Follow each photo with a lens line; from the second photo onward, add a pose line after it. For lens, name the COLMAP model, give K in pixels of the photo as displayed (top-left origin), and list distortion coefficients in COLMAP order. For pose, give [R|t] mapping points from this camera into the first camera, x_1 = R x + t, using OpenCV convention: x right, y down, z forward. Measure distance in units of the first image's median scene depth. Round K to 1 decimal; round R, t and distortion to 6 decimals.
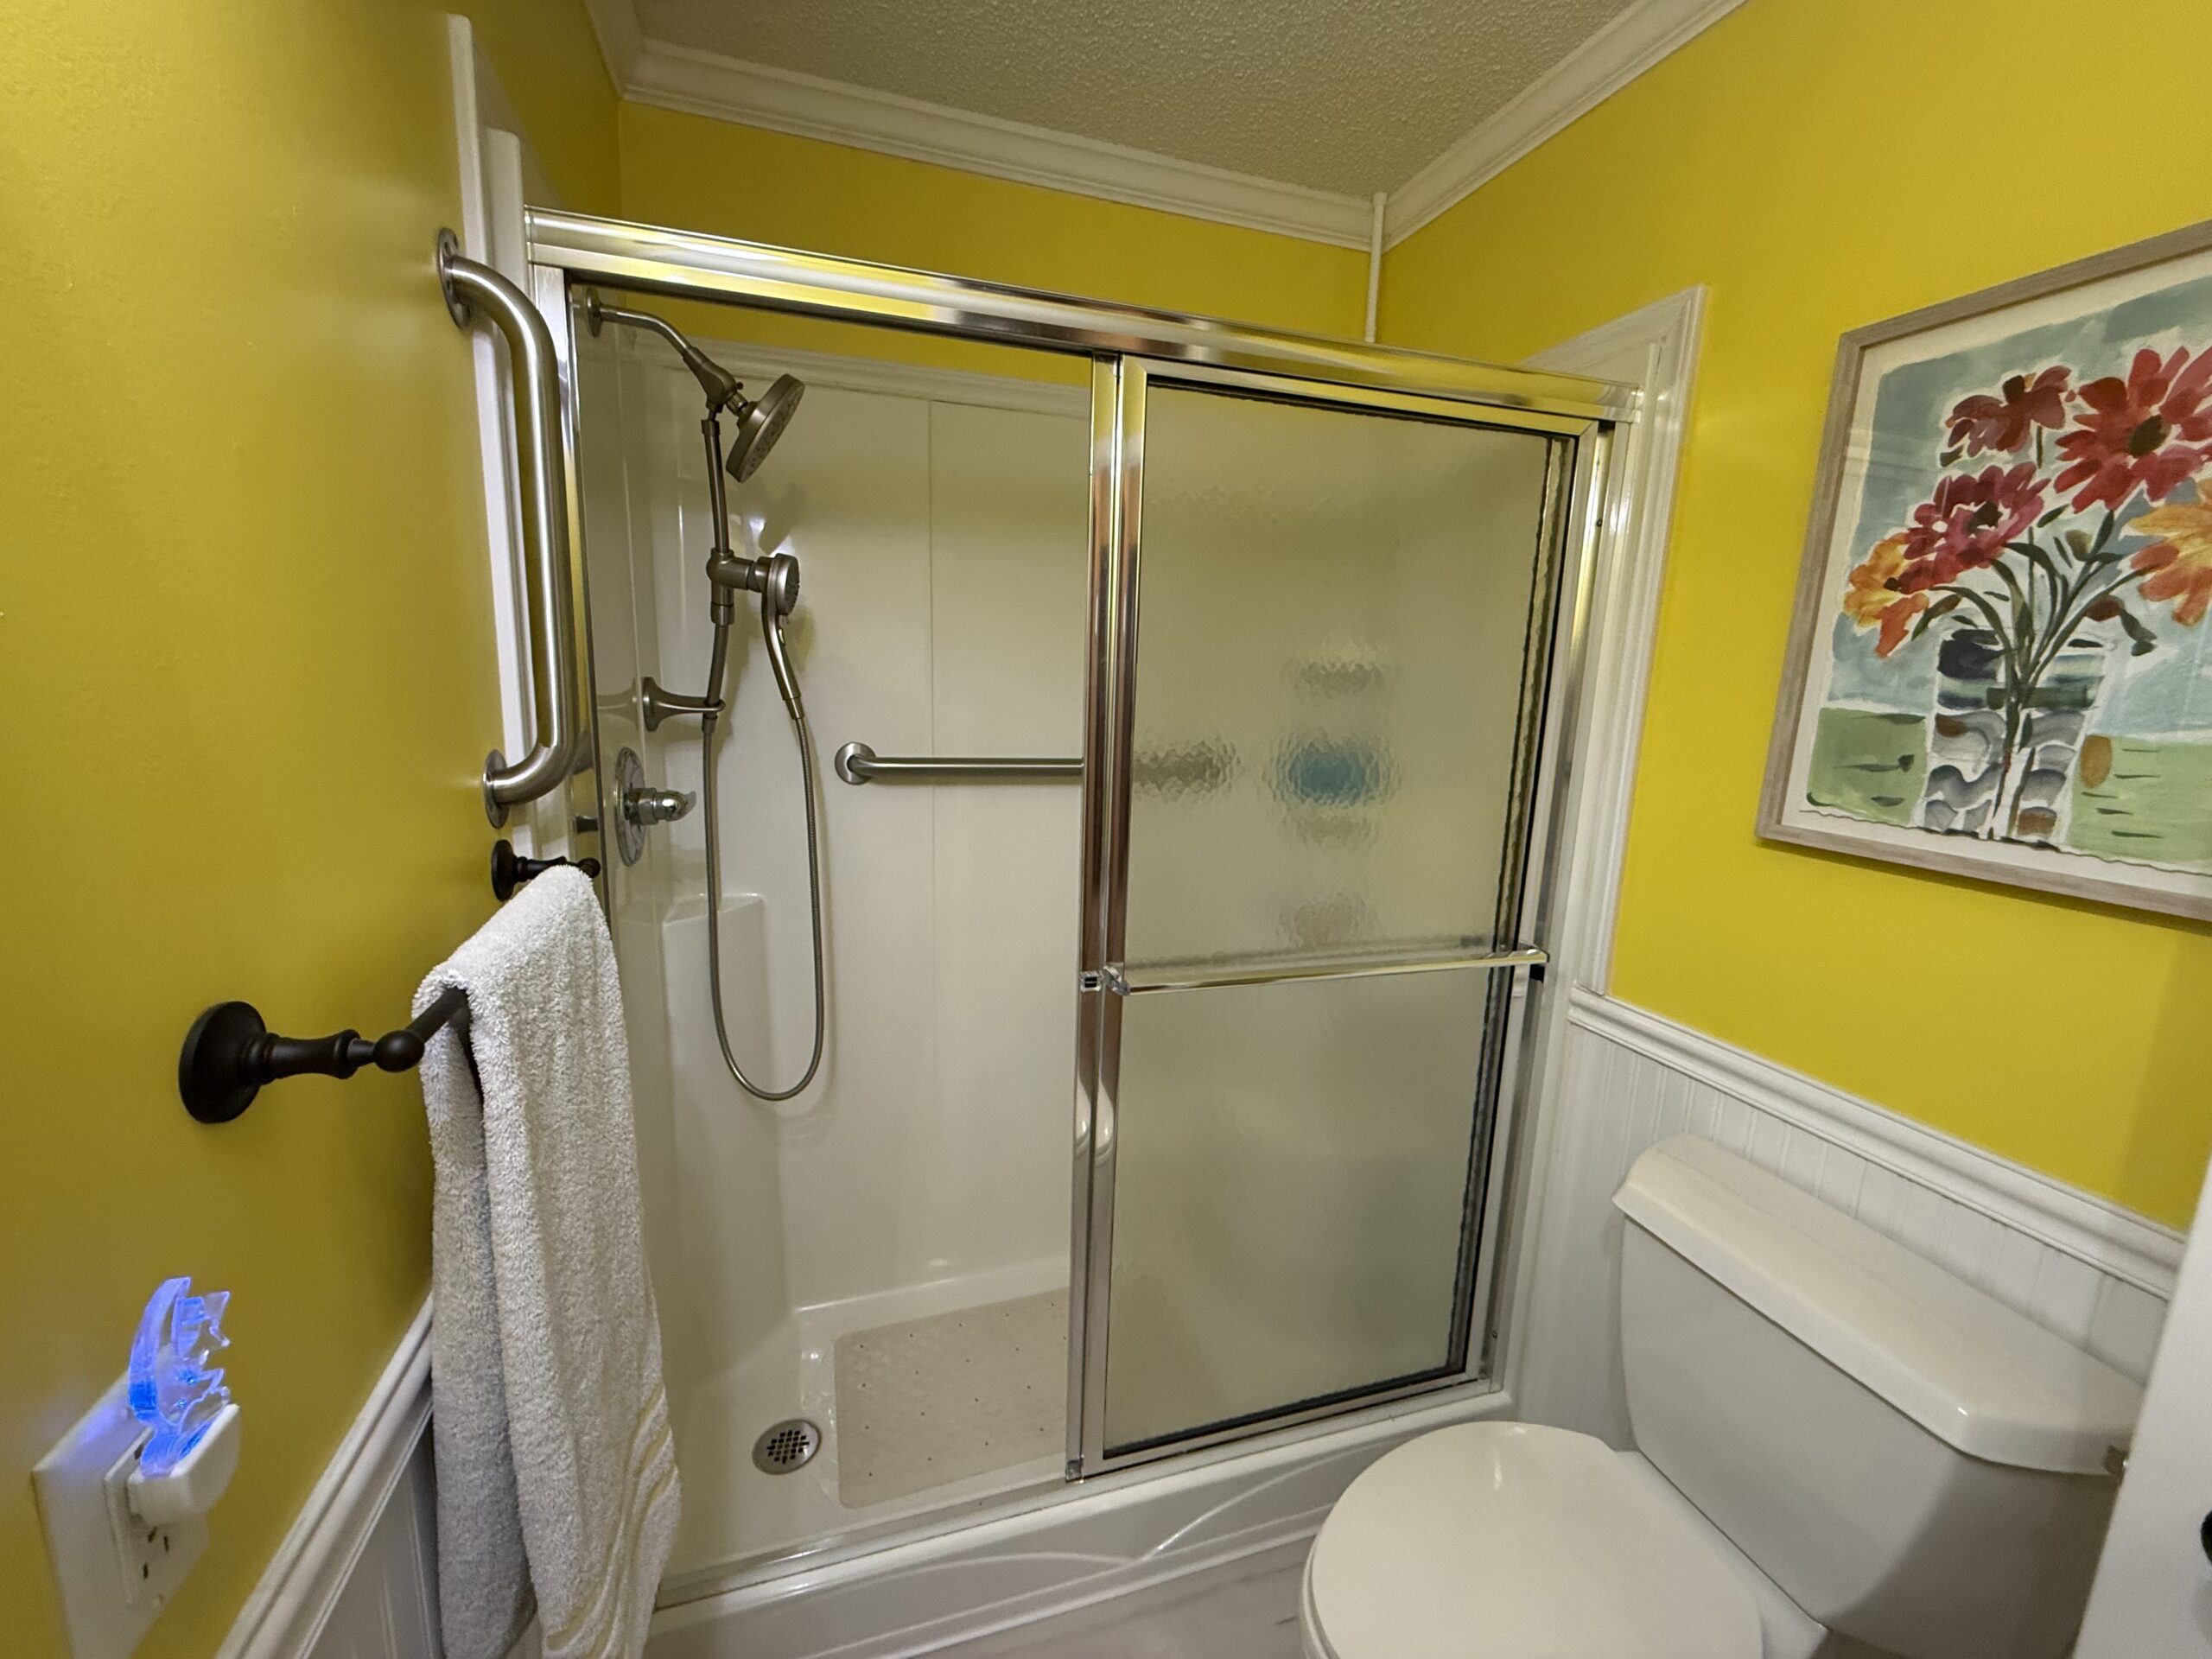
lens RADIAL K [[879.5, 0, 1106.0], [0, 879.5, 829.5], [0, 0, 1]] dist [-0.002538, -0.000533]
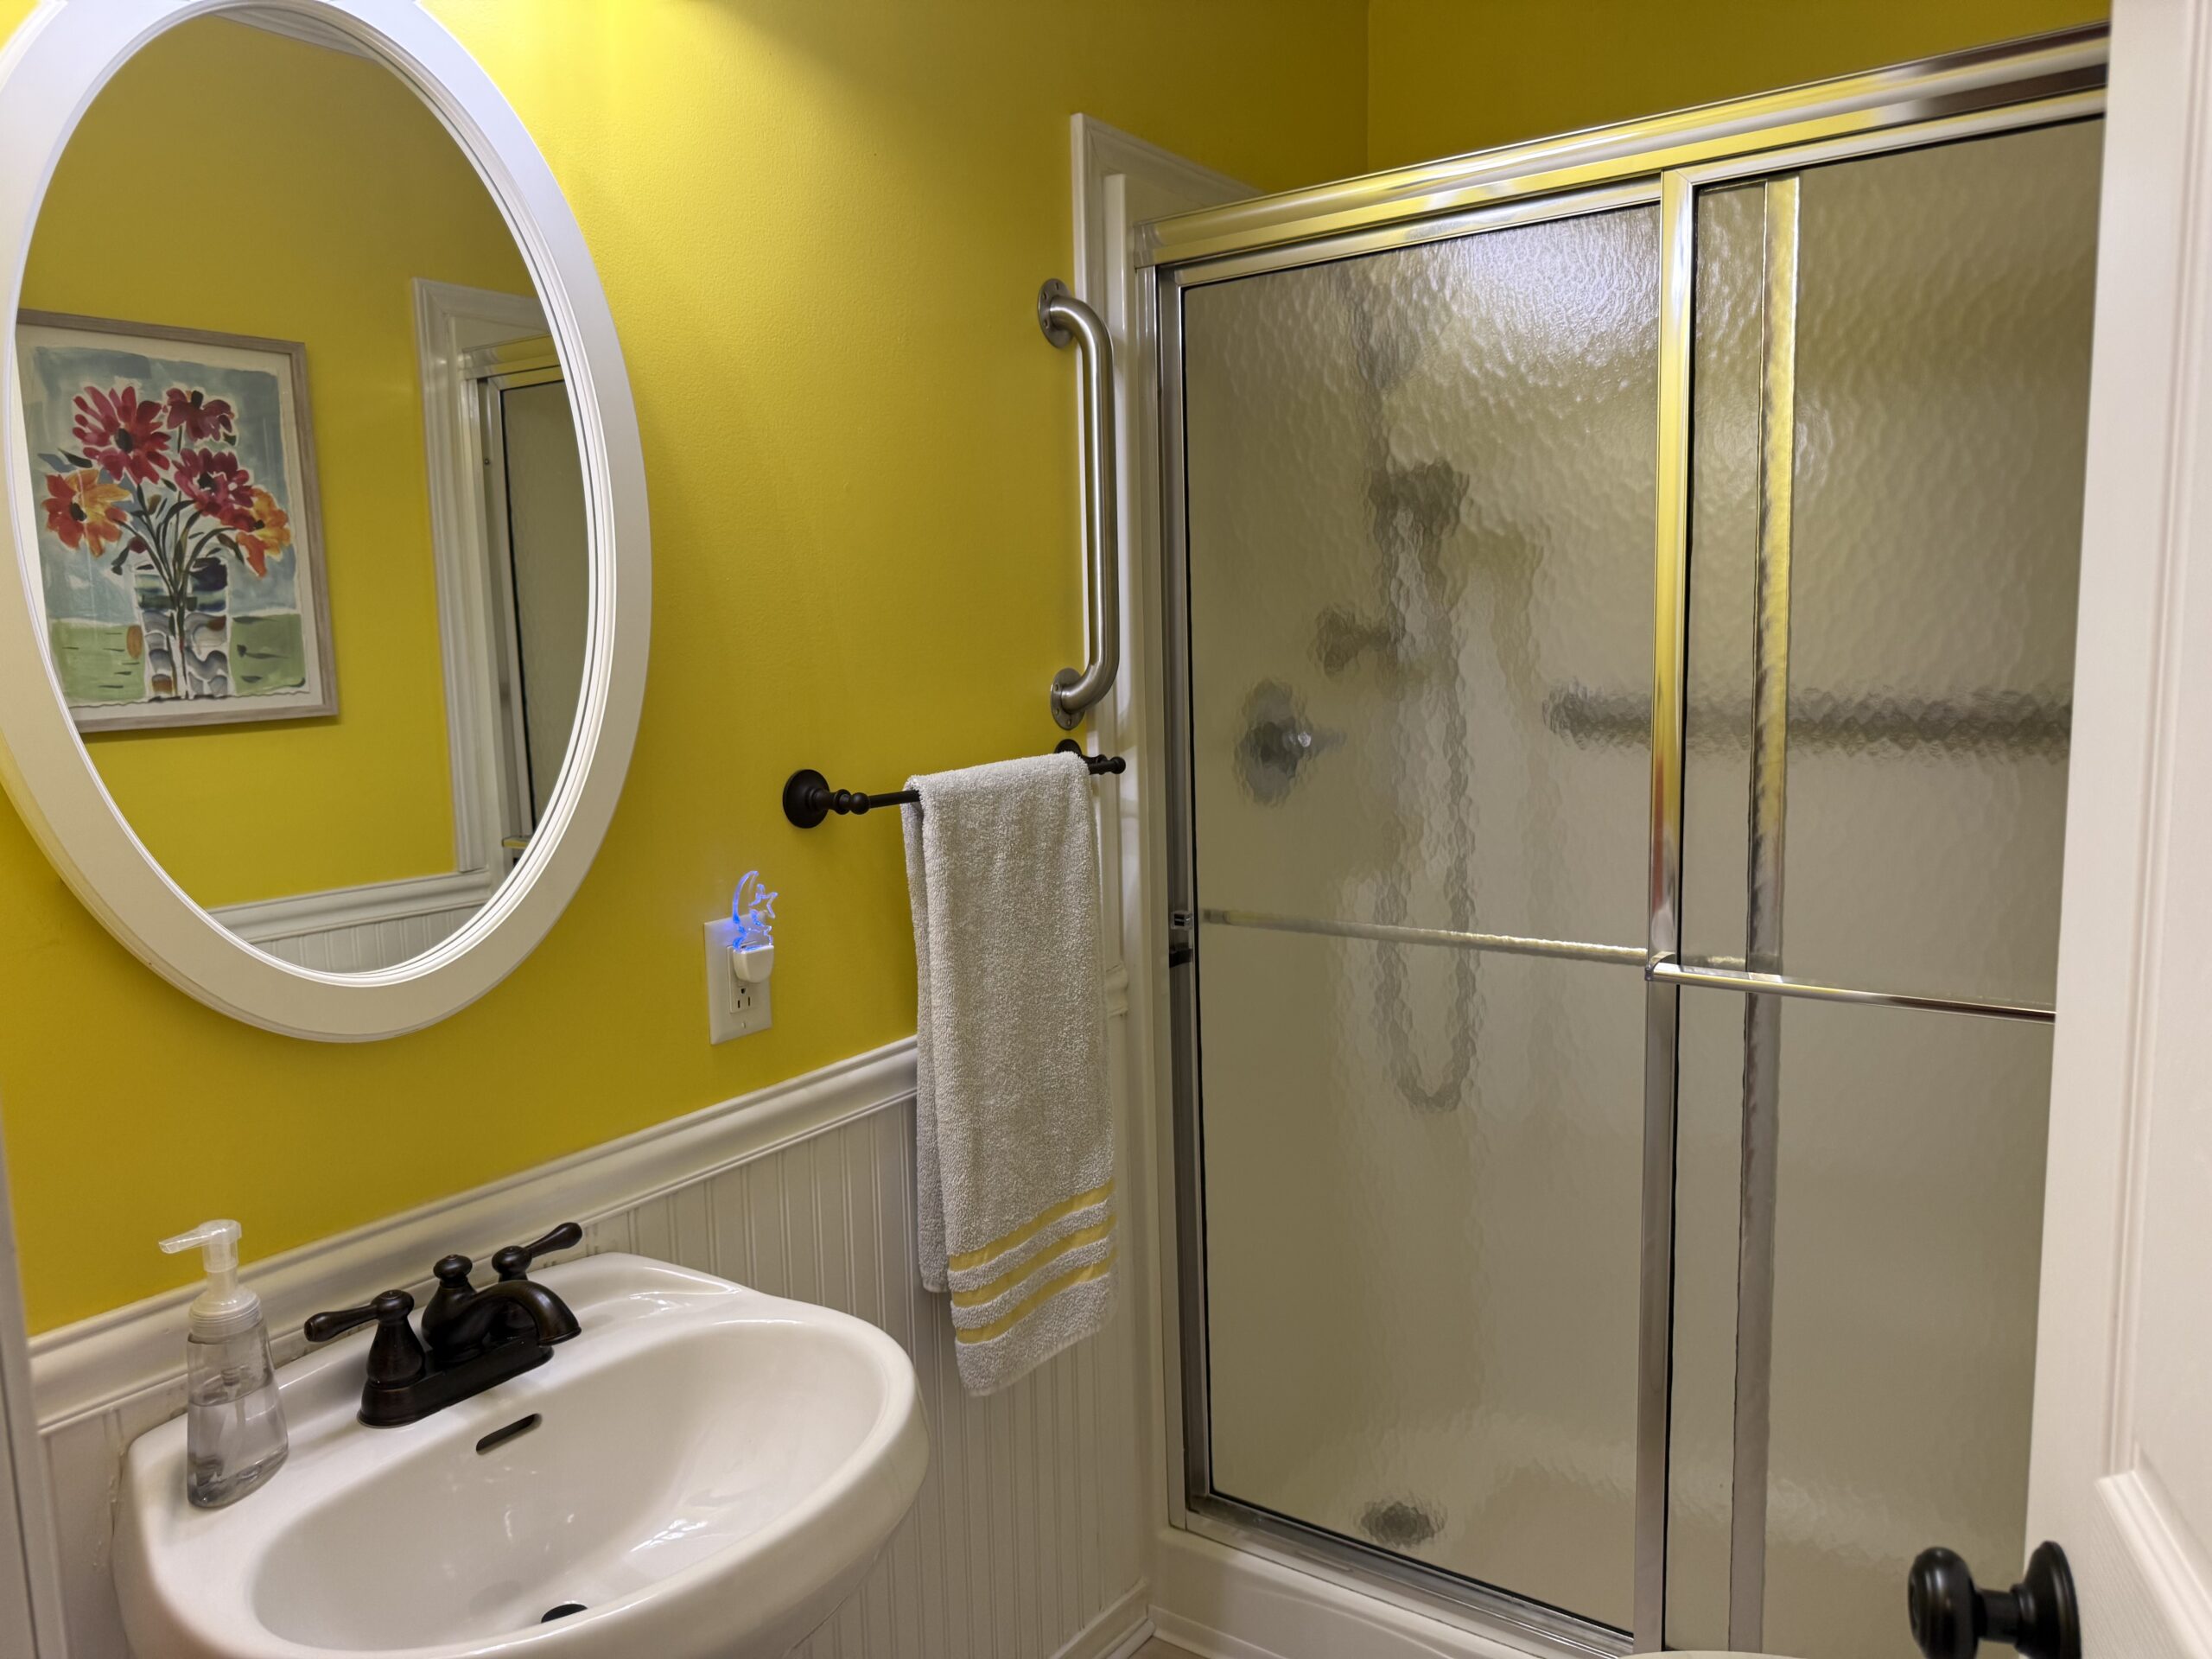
lens RADIAL K [[1531.8, 0, 1108.5], [0, 1531.8, 847.9], [0, 0, 1]] dist [0.057797, -0.084066]
pose [[0.607332, 0.064882, -0.791794, 1.458378], [-0.093005, 0.995613, 0.010245, 0.186880], [0.788985, 0.067419, 0.610702, -0.384805]]
